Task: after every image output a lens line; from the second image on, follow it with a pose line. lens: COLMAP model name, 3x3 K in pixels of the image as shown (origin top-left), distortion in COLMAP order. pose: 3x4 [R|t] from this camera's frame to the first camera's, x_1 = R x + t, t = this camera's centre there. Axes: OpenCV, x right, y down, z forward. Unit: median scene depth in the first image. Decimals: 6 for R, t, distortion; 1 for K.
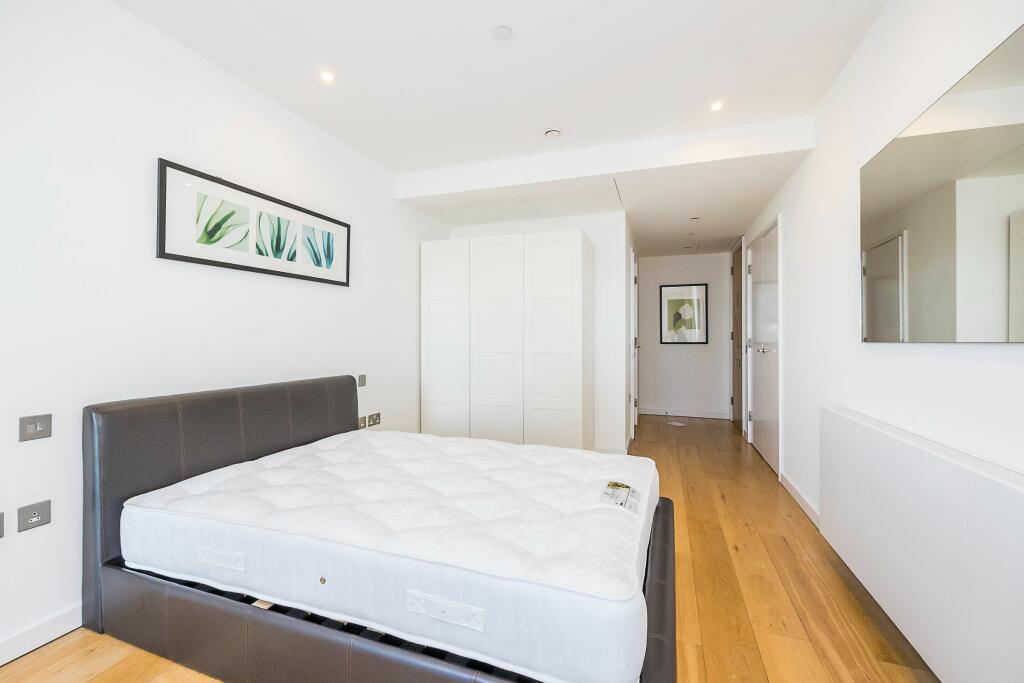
lens RADIAL K [[438.1, 0, 512.0], [0, 438.1, 341.5], [0, 0, 1]] dist [-0.001013, -0.000135]
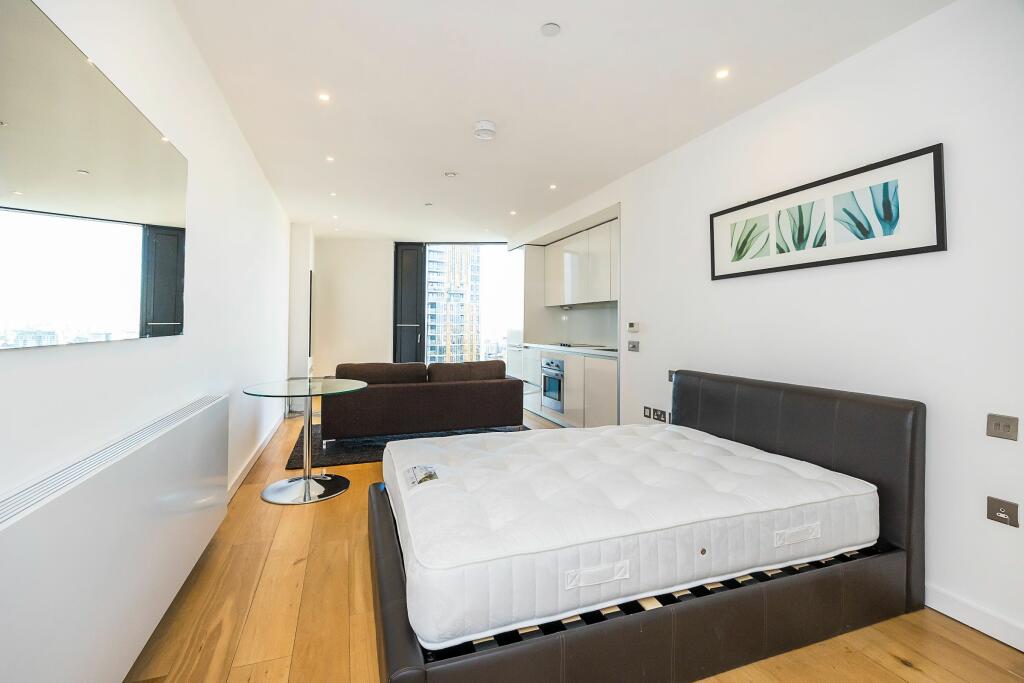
lens RADIAL K [[450.1, 0, 508.9], [0, 450.1, 327.3], [0, 0, 1]] dist [-0.000239, 0.000003]
pose [[-0.766858, -0.003321, -0.641808, 0.555562], [-0.011068, 0.999906, 0.008050, -0.029617], [0.641721, 0.013277, -0.766823, 1.374507]]
